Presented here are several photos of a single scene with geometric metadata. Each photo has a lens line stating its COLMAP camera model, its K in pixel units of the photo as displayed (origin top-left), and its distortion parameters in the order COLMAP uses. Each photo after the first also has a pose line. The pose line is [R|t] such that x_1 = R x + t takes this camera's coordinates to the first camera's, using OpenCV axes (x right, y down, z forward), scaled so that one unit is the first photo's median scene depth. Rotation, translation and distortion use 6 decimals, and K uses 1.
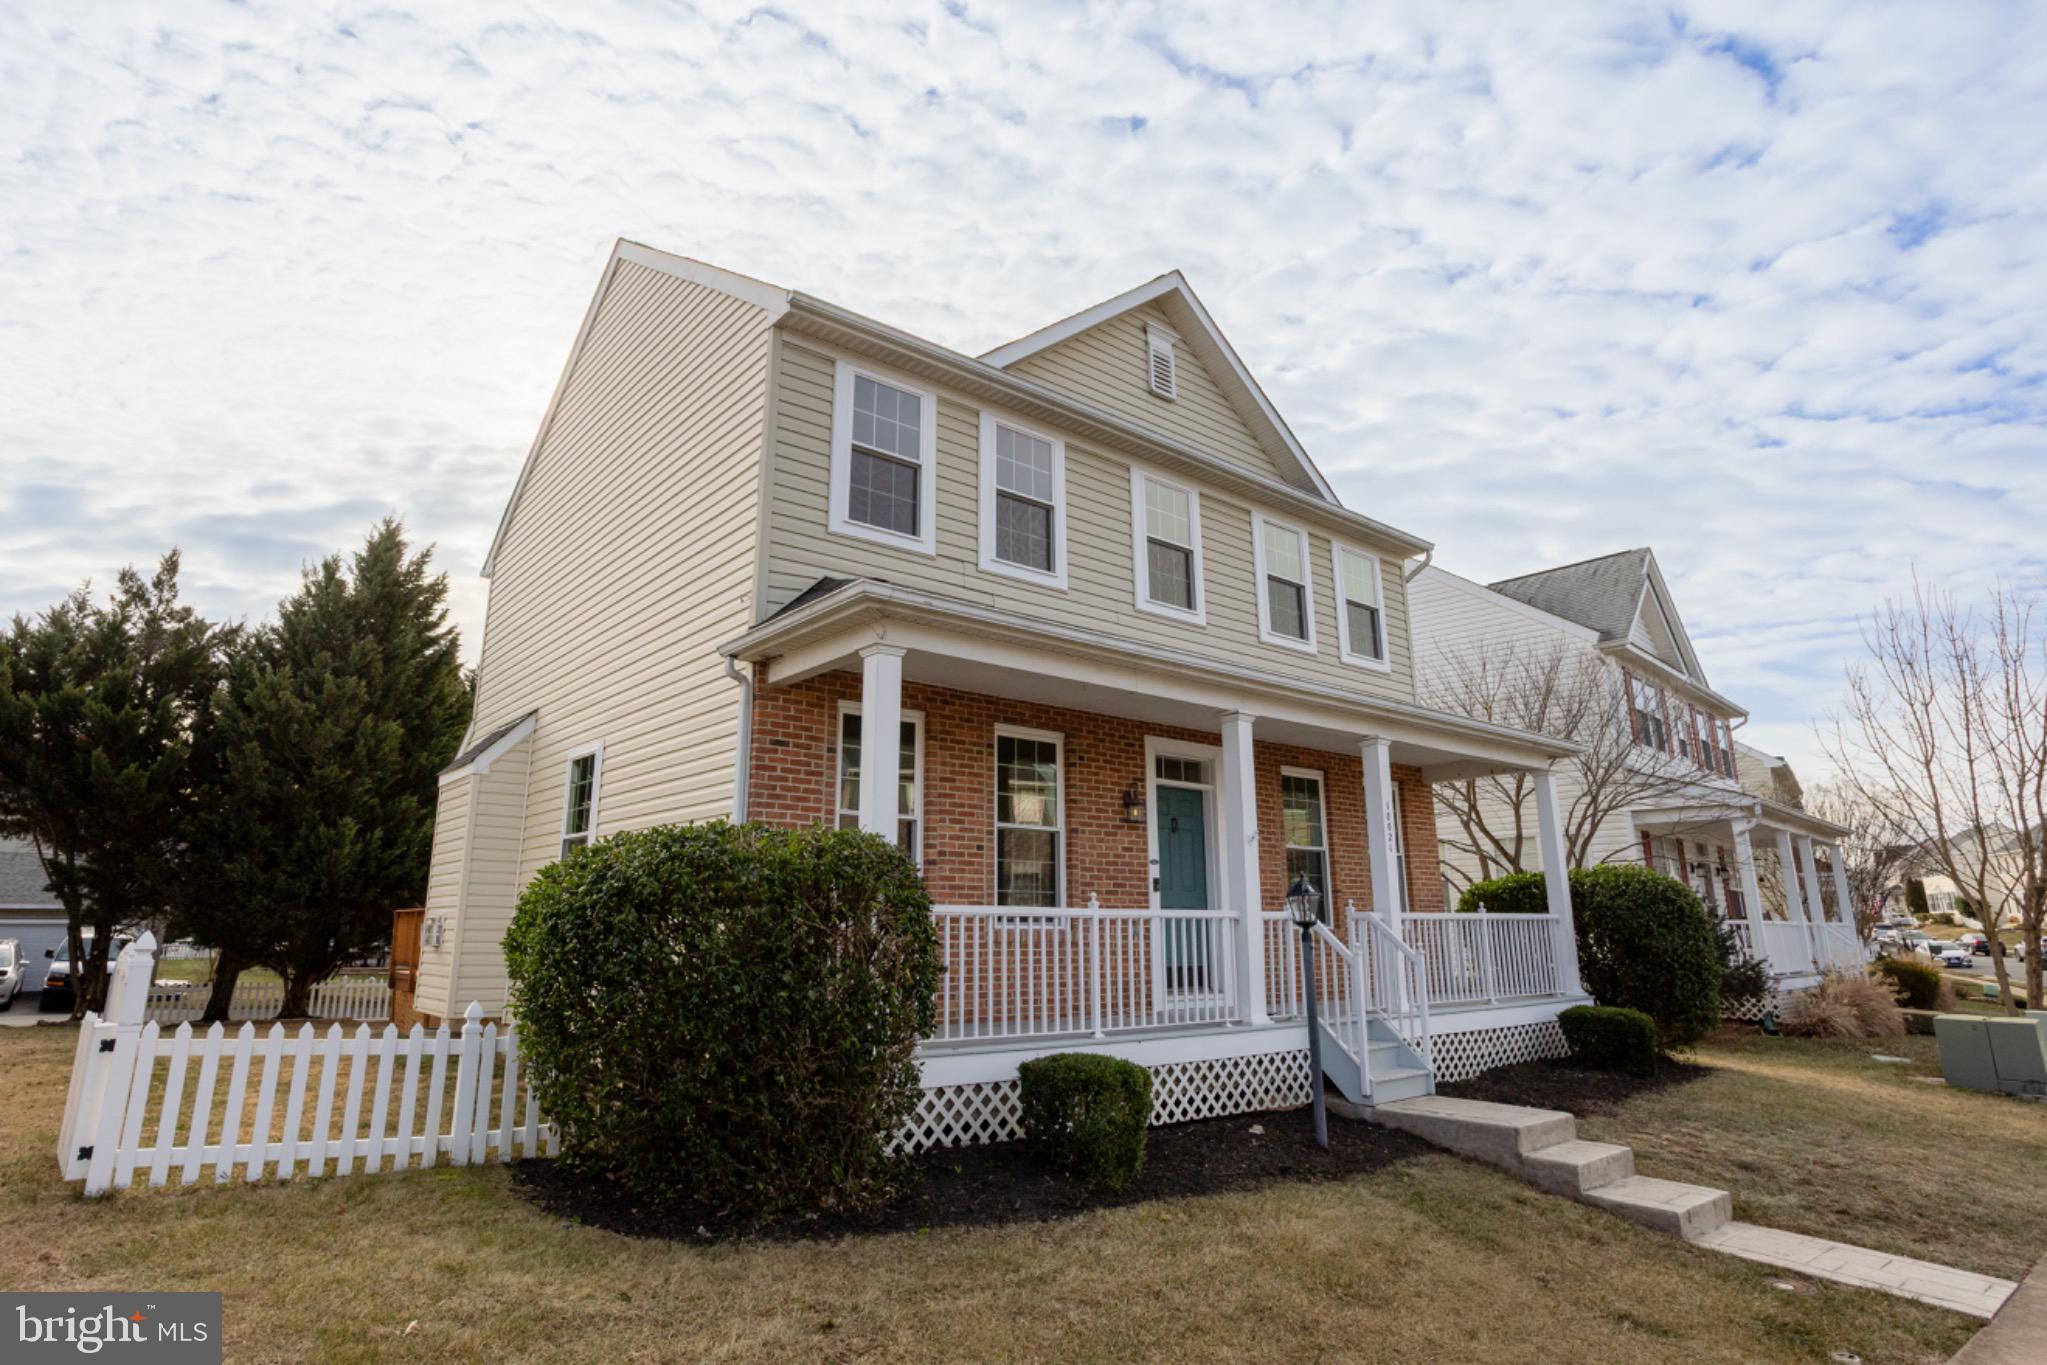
lens RADIAL K [[979.7, 0, 1023.5], [0, 979.7, 682.5], [0, 0, 1]] dist [-0.014351, 0.000365]
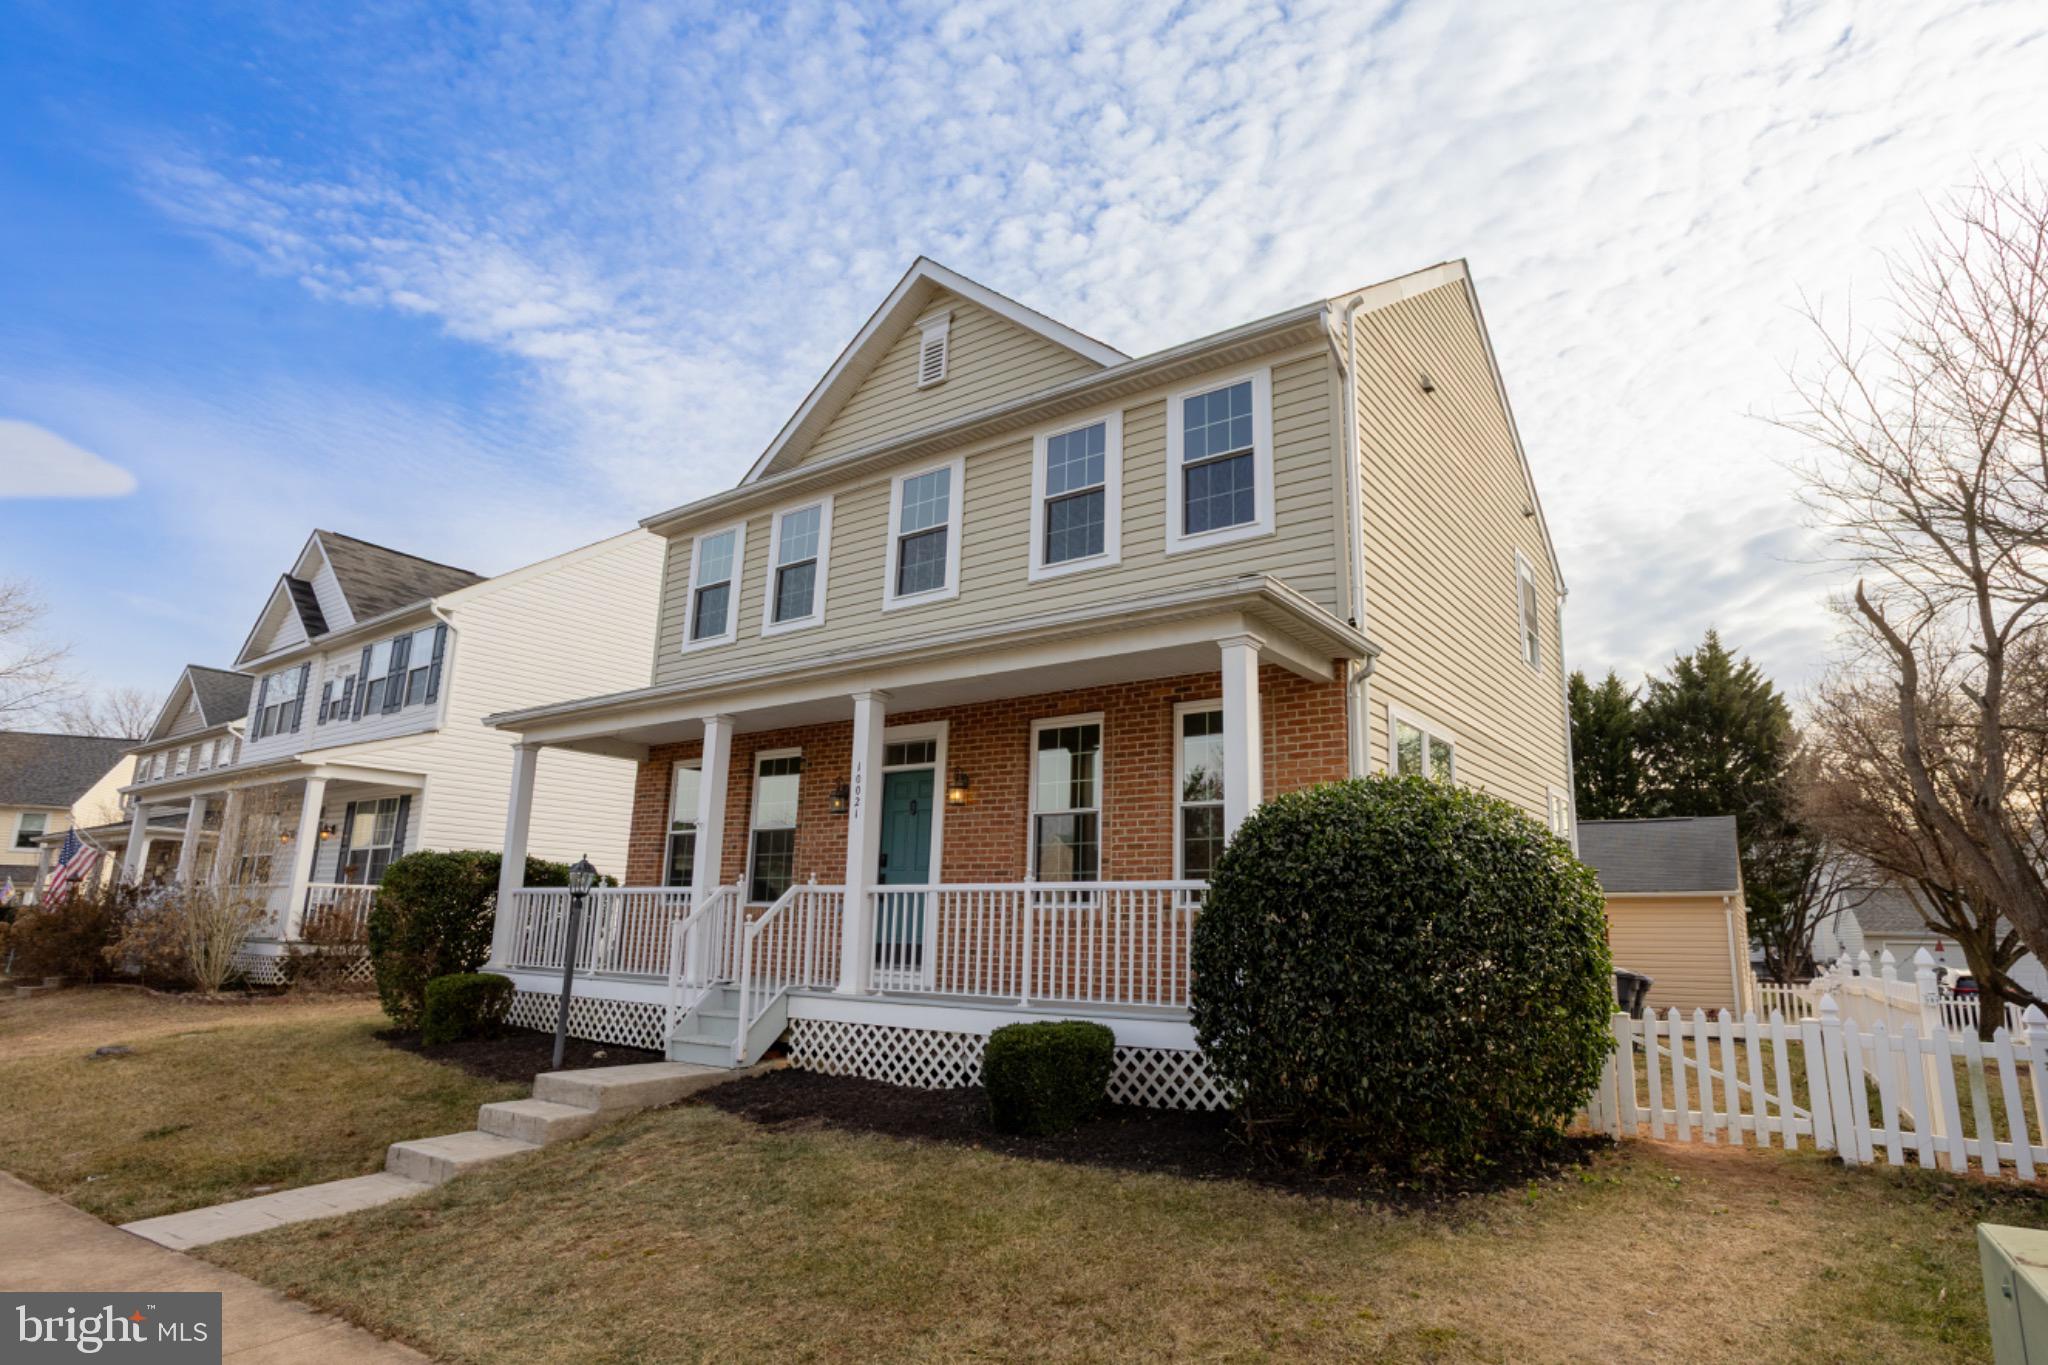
lens RADIAL K [[837.2, 0, 1026.4], [0, 837.2, 751.6], [0, 0, 1]] dist [0.000195, 0.000032]
pose [[0.419285, -0.158969, -0.893828, 0.894118], [0.216633, 0.973628, -0.071541, 0.159938], [0.881629, -0.163637, 0.442666, 0.636156]]
